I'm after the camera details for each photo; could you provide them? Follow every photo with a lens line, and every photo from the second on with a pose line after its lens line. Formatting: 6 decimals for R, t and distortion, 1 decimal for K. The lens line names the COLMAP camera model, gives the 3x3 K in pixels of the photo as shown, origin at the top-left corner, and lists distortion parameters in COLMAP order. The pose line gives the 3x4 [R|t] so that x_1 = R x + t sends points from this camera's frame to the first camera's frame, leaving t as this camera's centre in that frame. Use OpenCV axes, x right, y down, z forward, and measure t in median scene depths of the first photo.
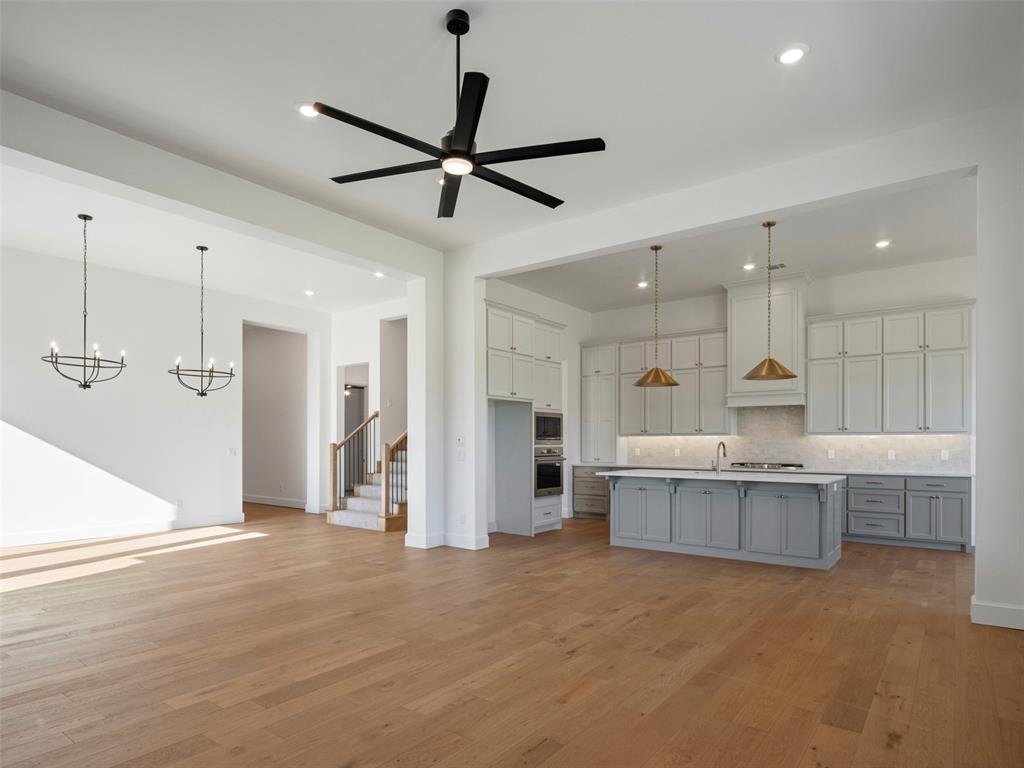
lens RADIAL K [[581.4, 0, 506.5], [0, 581.4, 443.1], [0, 0, 1]] dist [-0.005252, -0.000856]
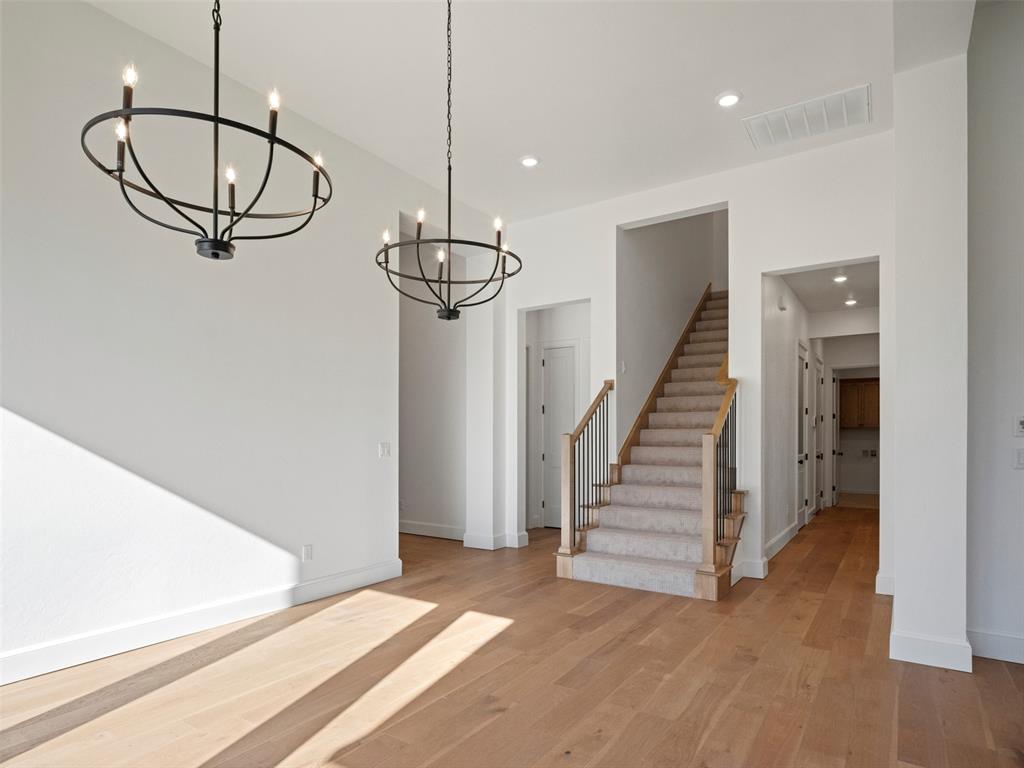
lens RADIAL K [[581.4, 0, 506.5], [0, 581.4, 443.1], [0, 0, 1]] dist [-0.005252, -0.000856]
pose [[0.998485, -0.005742, 0.054719, -0.455619], [0.005135, 0.999924, 0.011237, 0.002704], [-0.054780, -0.010939, 0.998439, 0.523104]]
